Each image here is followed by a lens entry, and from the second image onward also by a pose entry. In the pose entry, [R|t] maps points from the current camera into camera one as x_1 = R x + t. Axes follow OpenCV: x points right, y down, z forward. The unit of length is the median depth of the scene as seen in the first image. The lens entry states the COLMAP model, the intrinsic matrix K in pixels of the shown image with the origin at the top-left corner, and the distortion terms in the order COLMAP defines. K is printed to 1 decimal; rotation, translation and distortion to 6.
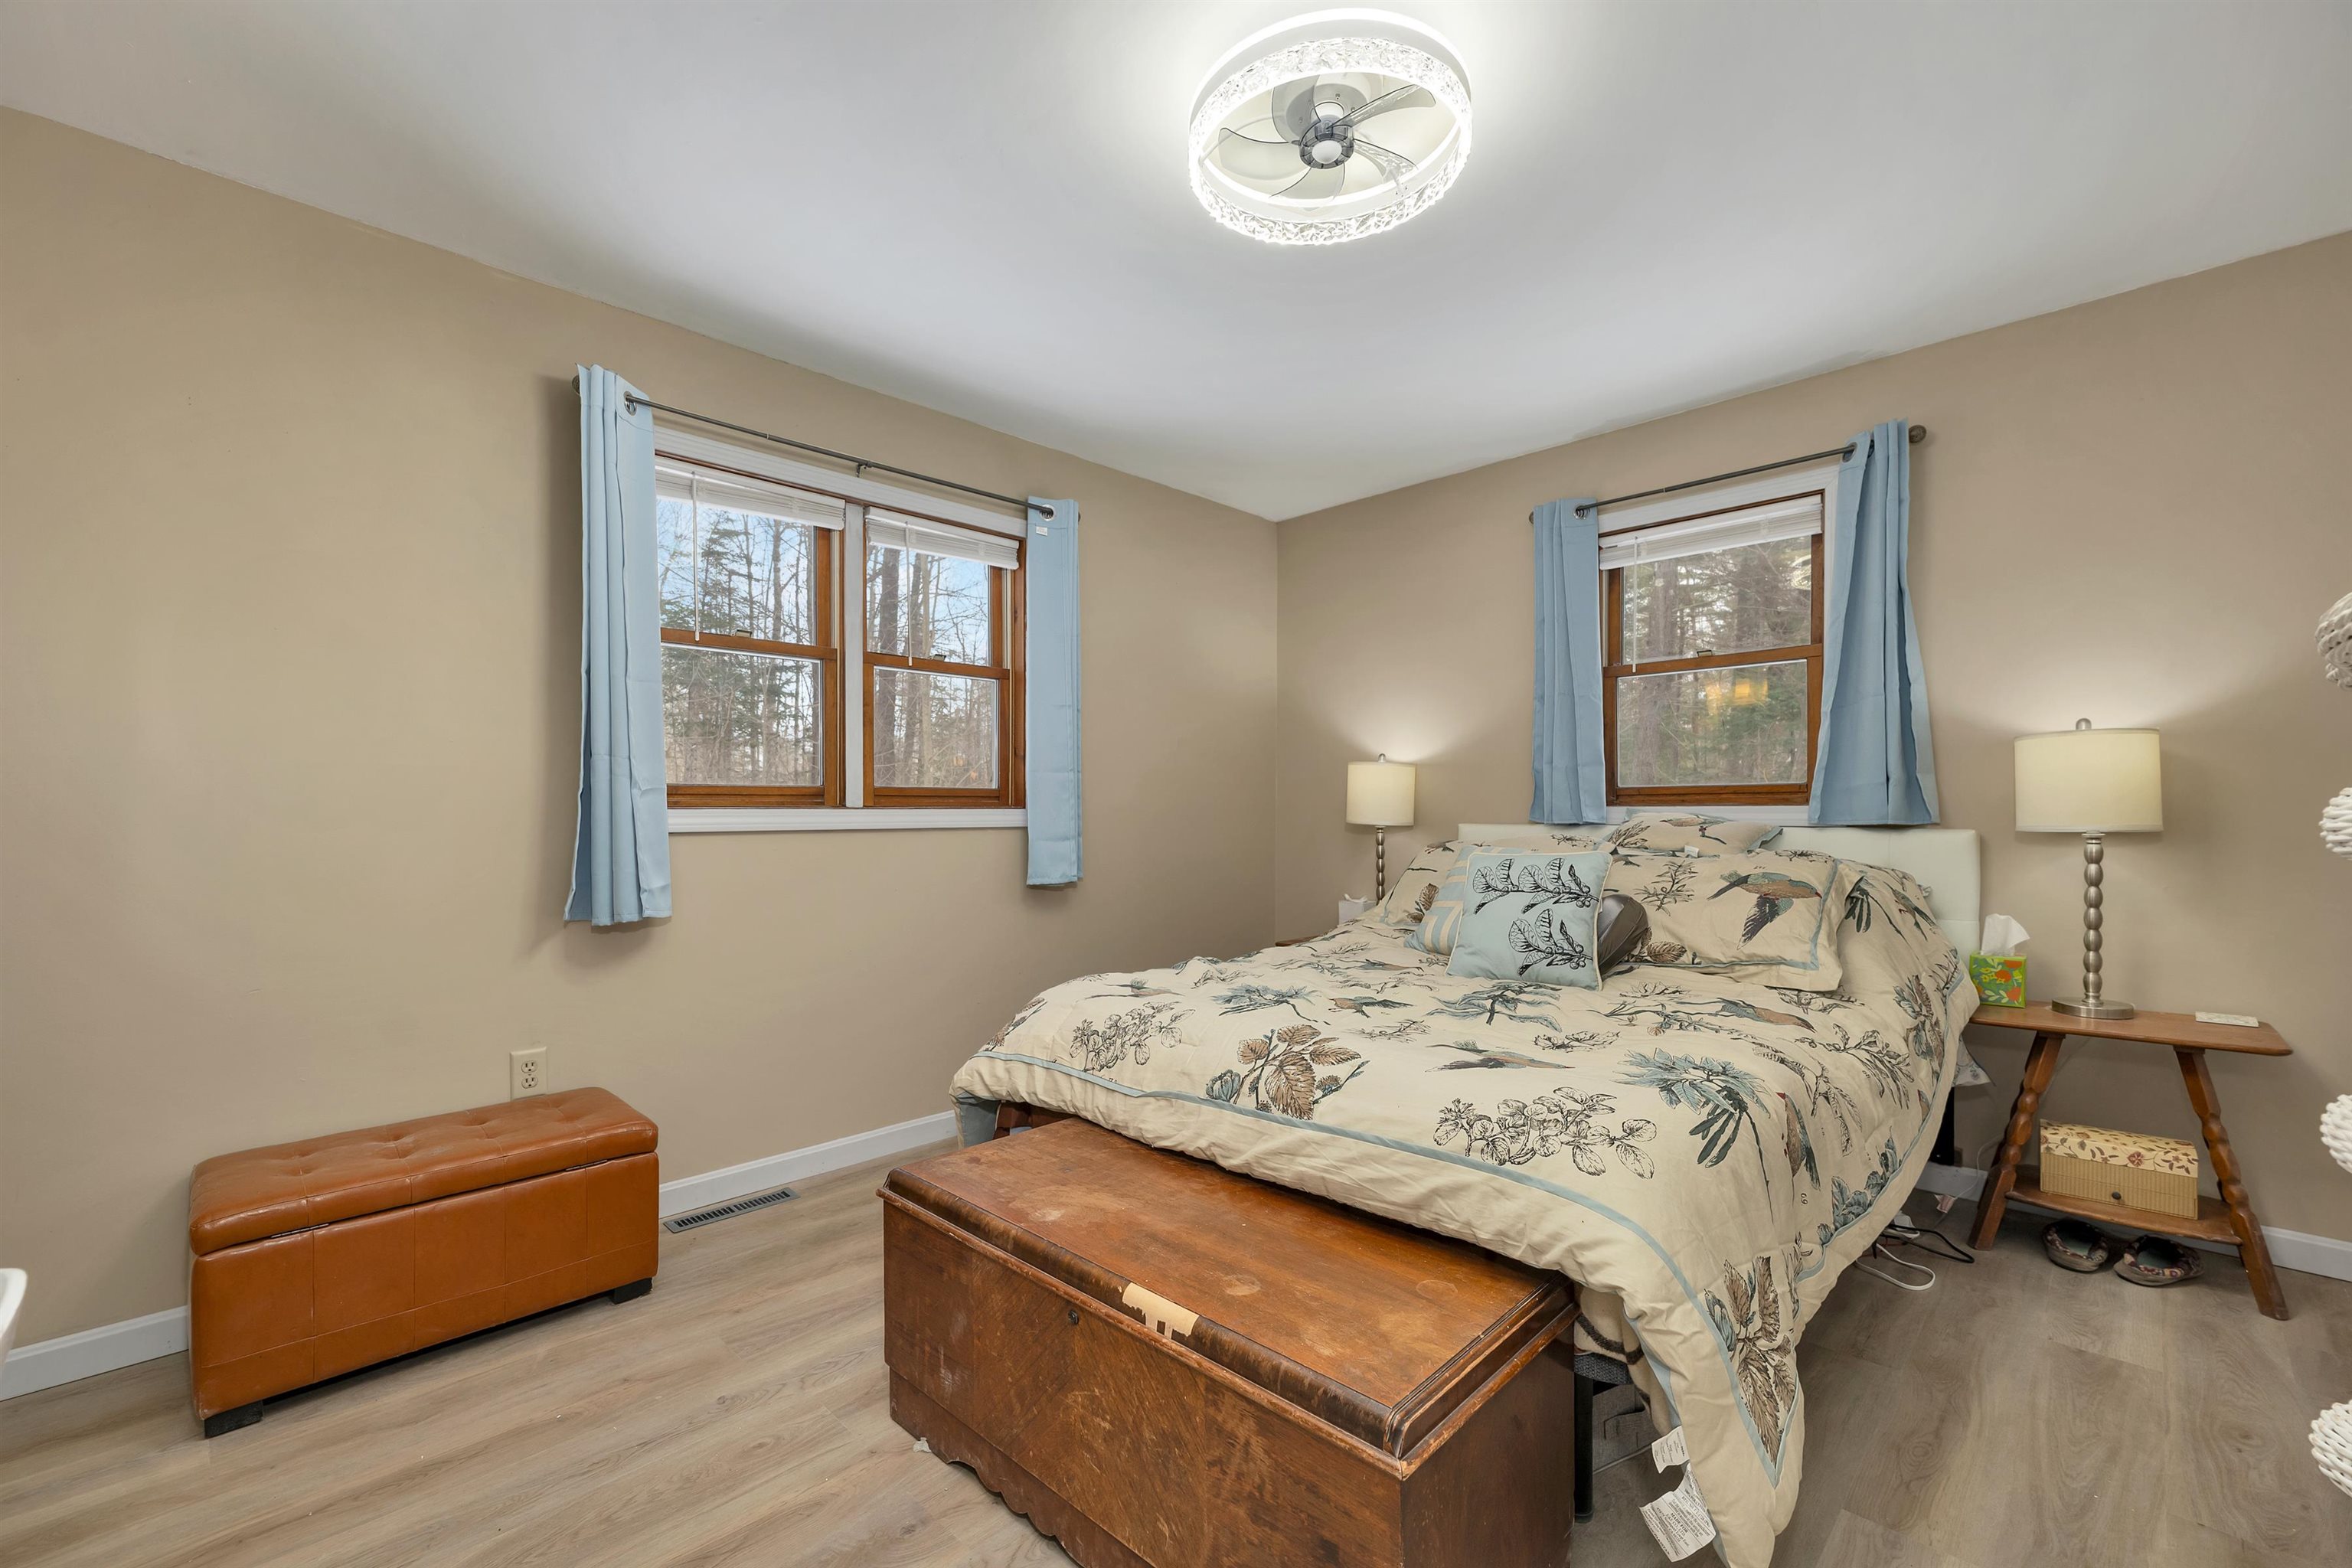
lens RADIAL K [[965.0, 0, 1175.7], [0, 965.0, 810.7], [0, 0, 1]] dist [-0.000021, 0.000031]
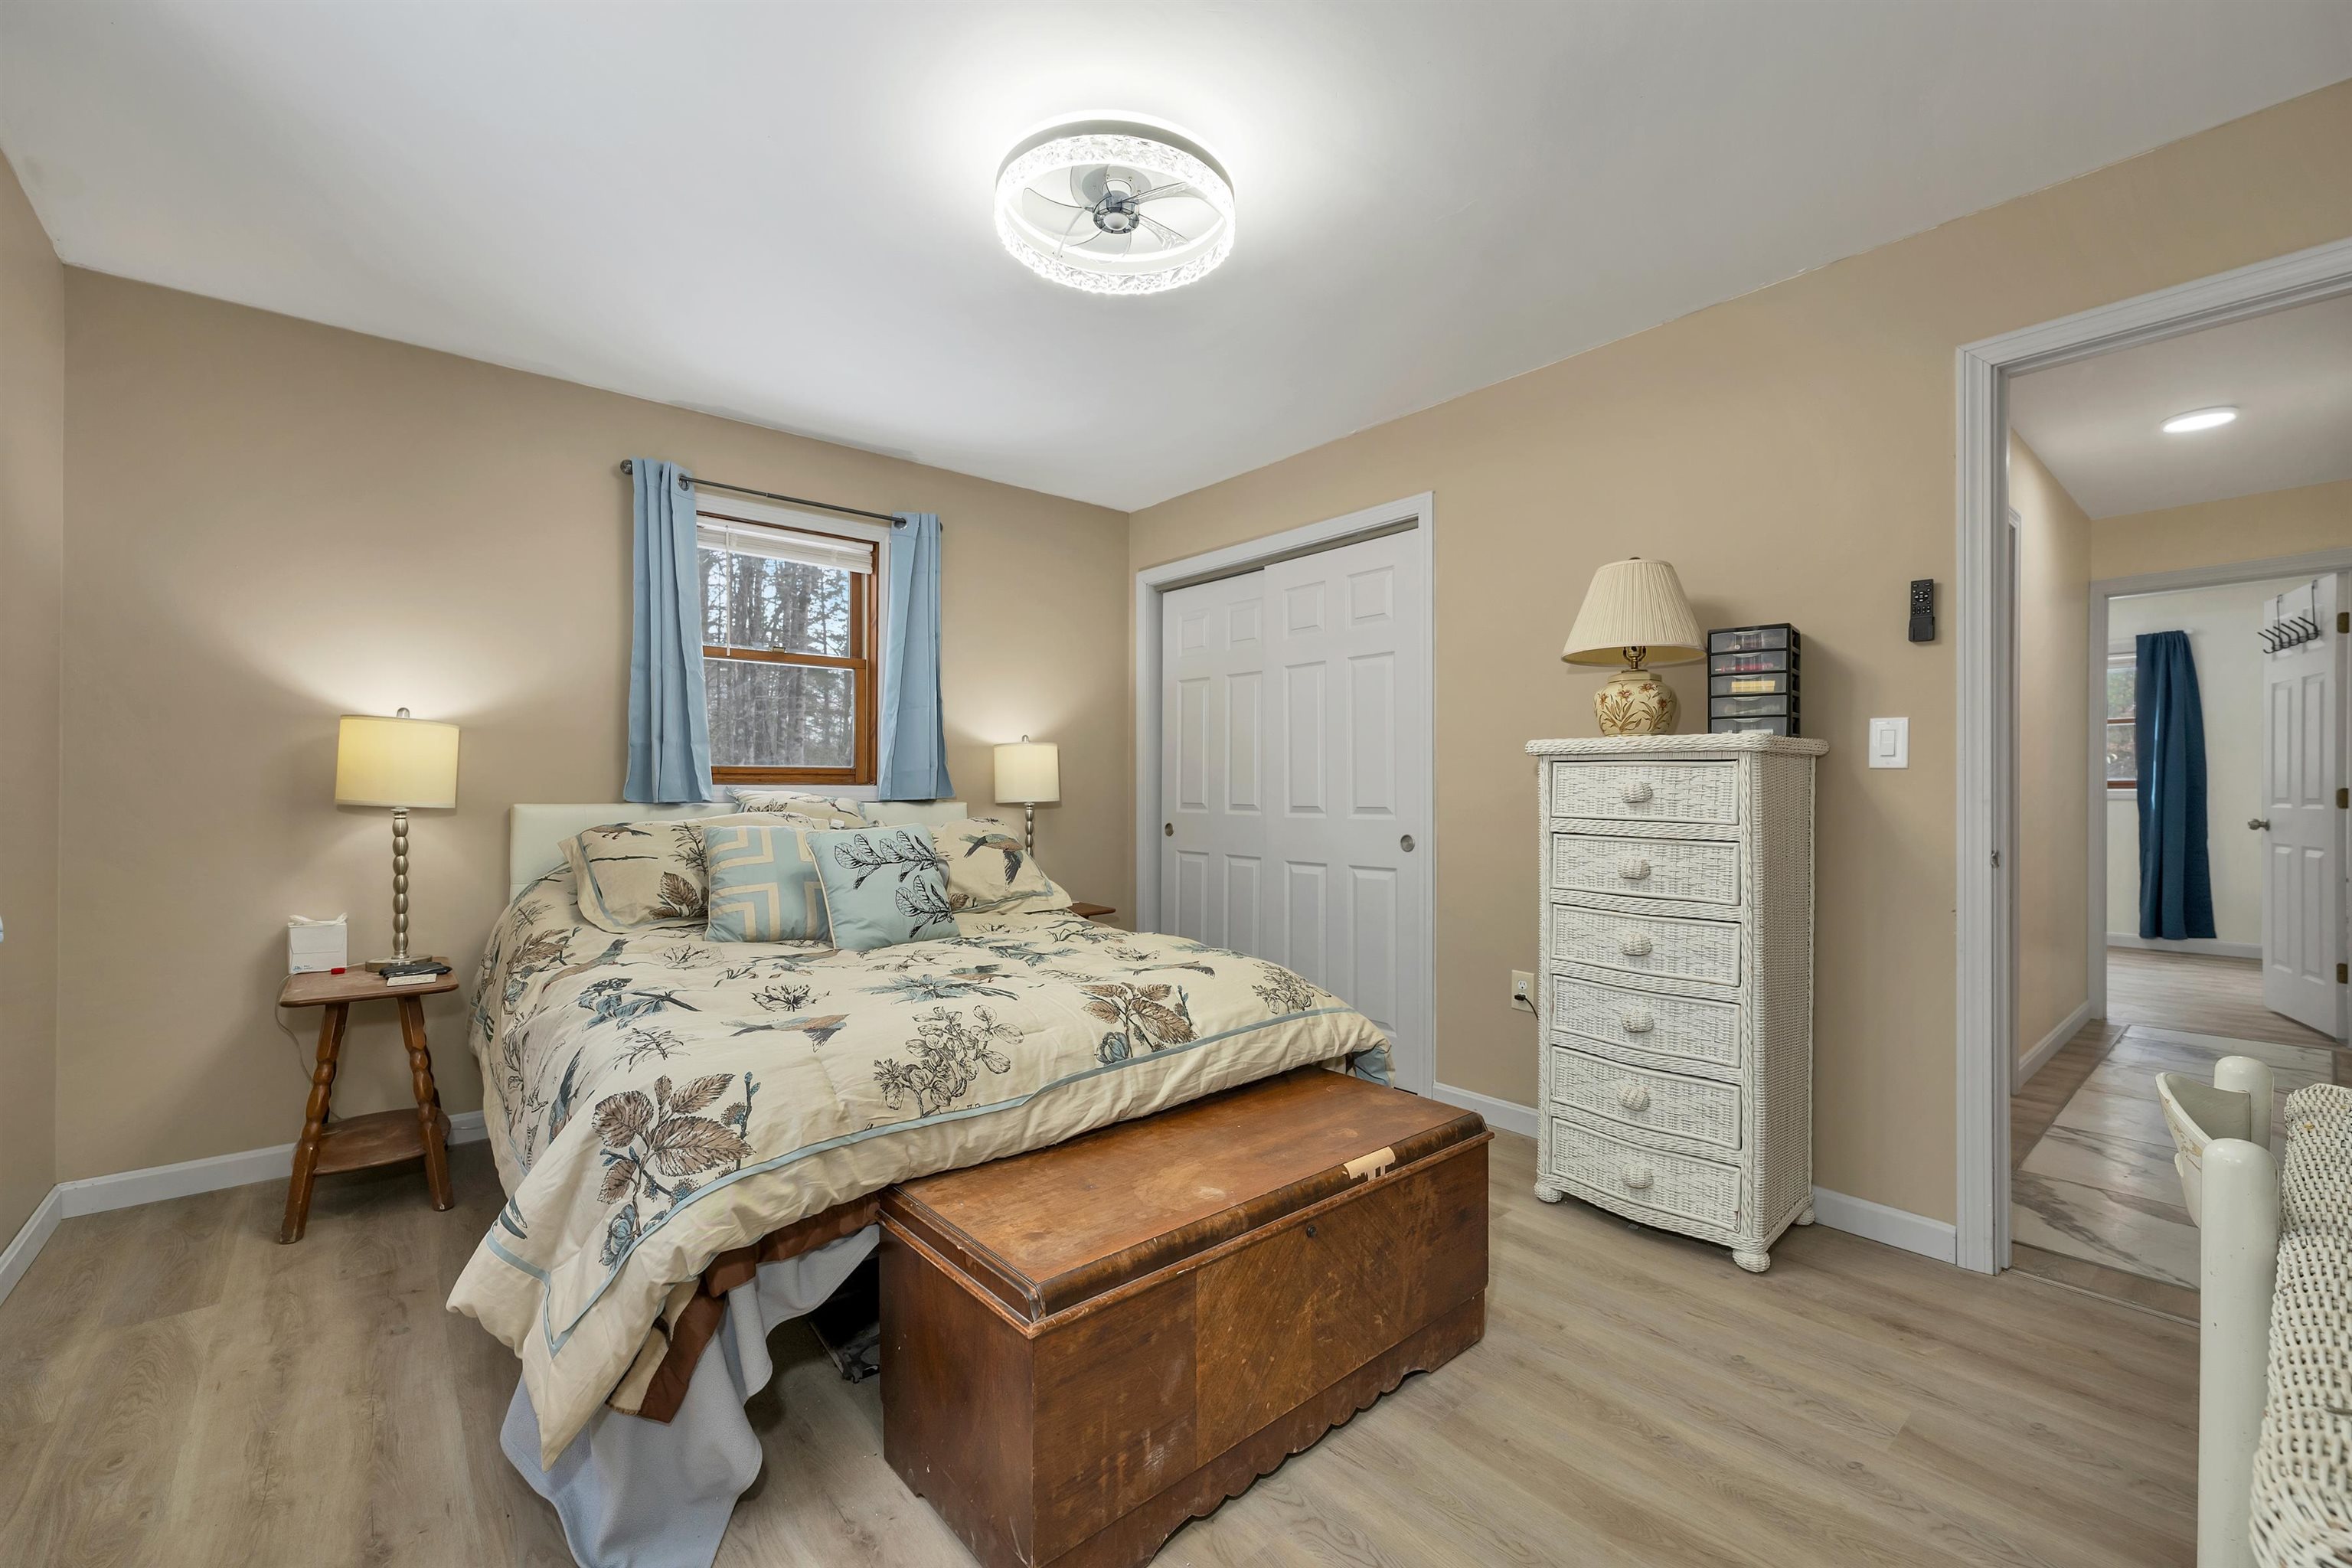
lens RADIAL K [[966.0, 0, 1167.1], [0, 966.0, 772.6], [0, 0, 1]] dist [-0.000157, -0.000140]
pose [[0.095541, 0.018439, 0.995255, -0.996136], [-0.002580, 0.999830, -0.018276, 0.001103], [-0.995422, -0.000822, 0.095573, 0.829224]]
